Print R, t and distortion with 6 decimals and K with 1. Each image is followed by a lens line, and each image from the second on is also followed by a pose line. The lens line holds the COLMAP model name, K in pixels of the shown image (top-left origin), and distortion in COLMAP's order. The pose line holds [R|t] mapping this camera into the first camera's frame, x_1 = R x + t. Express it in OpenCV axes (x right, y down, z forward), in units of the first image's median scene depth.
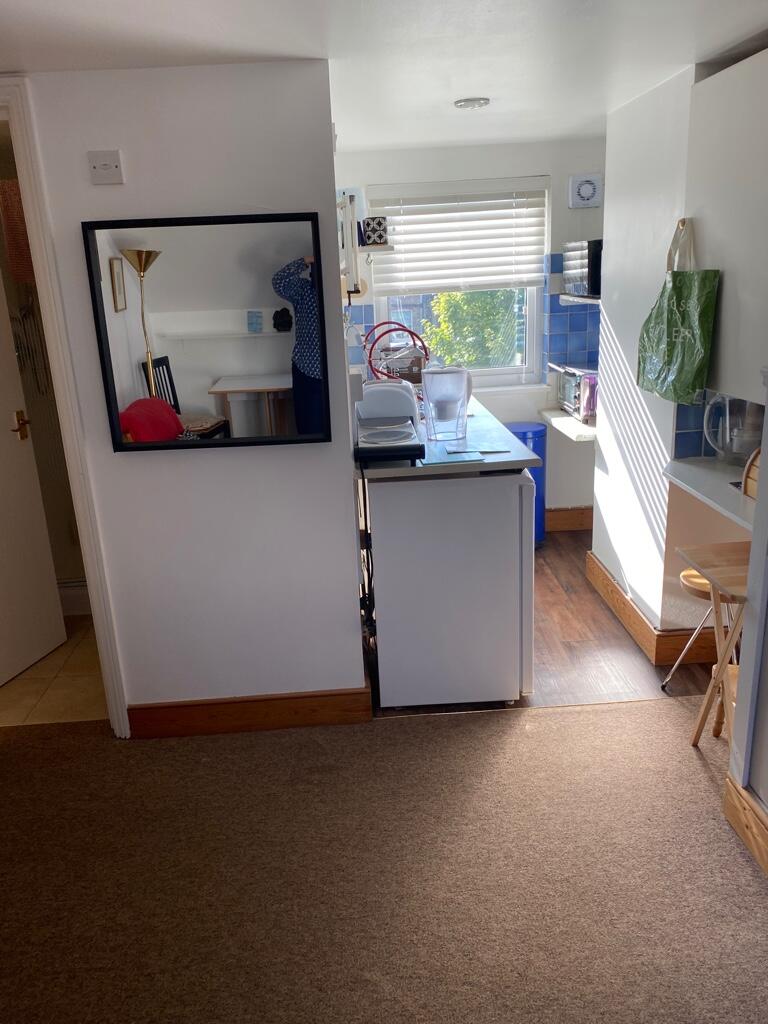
lens RADIAL K [[772.6, 0, 383.9], [0, 772.6, 512.7], [0, 0, 1]] dist [0.032284, -0.041249]
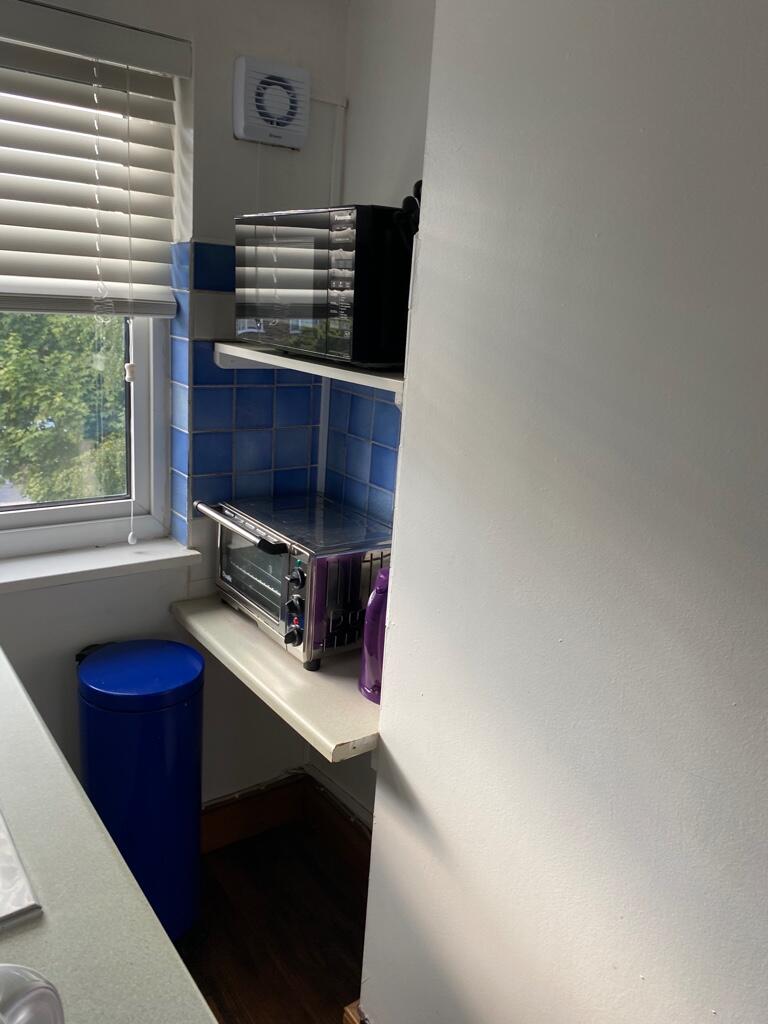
lens RADIAL K [[772.6, 0, 383.6], [0, 772.6, 511.6], [0, 0, 1]] dist [0.032284, -0.041249]
pose [[0.826903, -0.039761, 0.560938, 0.063792], [0.059137, 0.998115, -0.016426, -0.180167], [-0.559227, 0.046755, 0.827695, 0.615819]]
